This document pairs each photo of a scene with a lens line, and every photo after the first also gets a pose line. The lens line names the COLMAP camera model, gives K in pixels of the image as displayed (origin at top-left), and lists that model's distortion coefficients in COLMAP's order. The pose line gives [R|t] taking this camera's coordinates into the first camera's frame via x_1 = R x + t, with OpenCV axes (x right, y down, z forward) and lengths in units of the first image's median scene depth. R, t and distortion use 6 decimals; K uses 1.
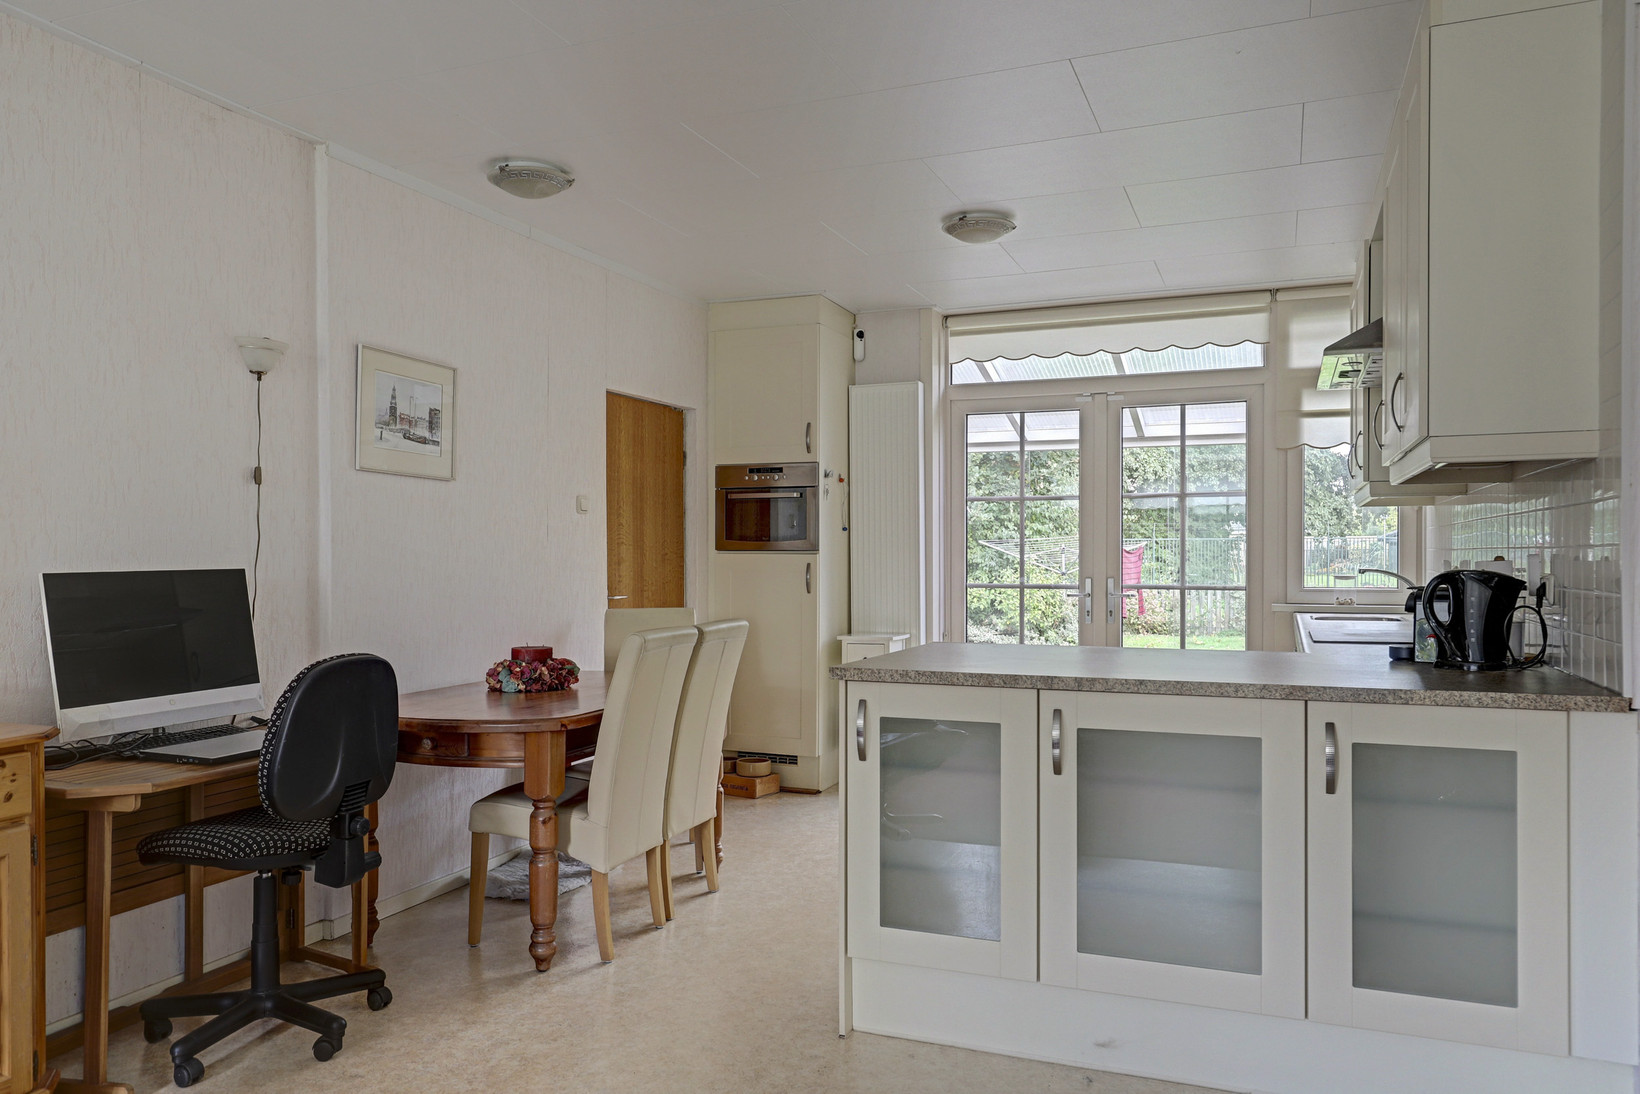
lens RADIAL K [[1153.5, 0, 821.0], [0, 1153.5, 544.5], [0, 0, 1]] dist [-0.011816, 0.012910]
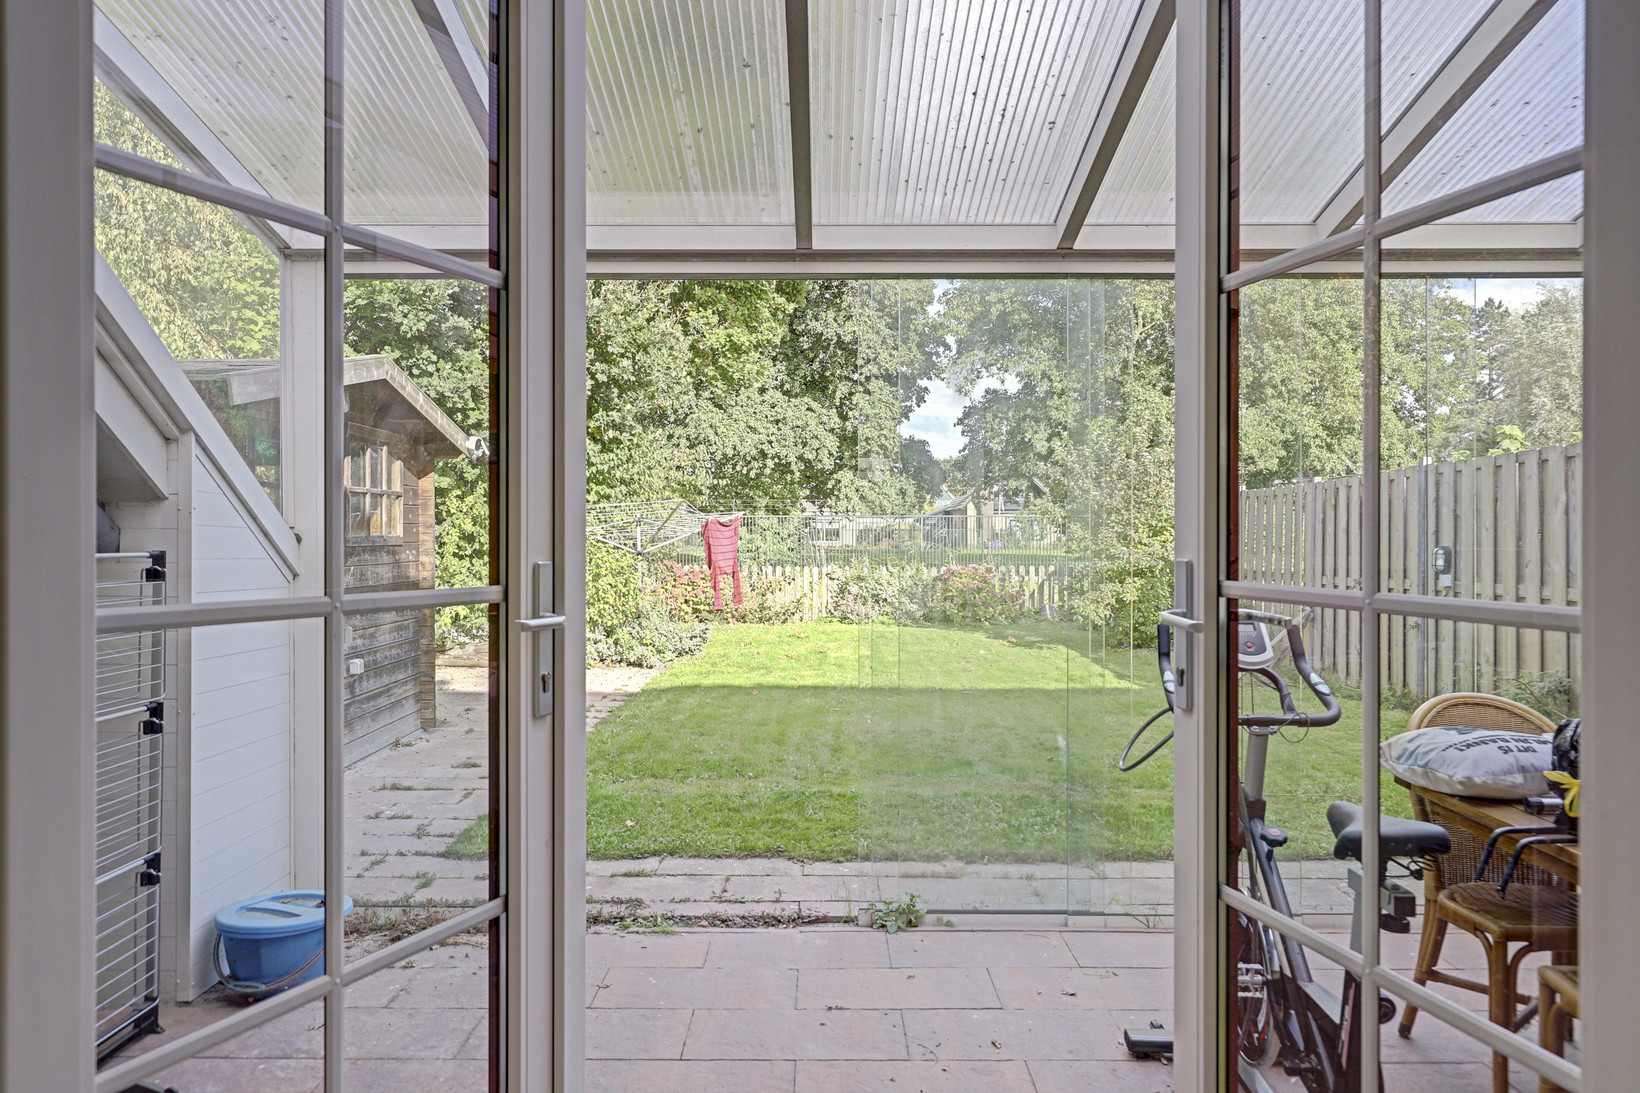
lens RADIAL K [[1091.2, 0, 820.4], [0, 1091.2, 541.0], [0, 0, 1]] dist [0.033646, 0.002045]
pose [[0.931470, -0.000024, 0.363818, 0.061344], [-0.005257, 0.999895, 0.013526, 0.007148], [-0.363780, -0.014511, 0.931372, 0.294964]]
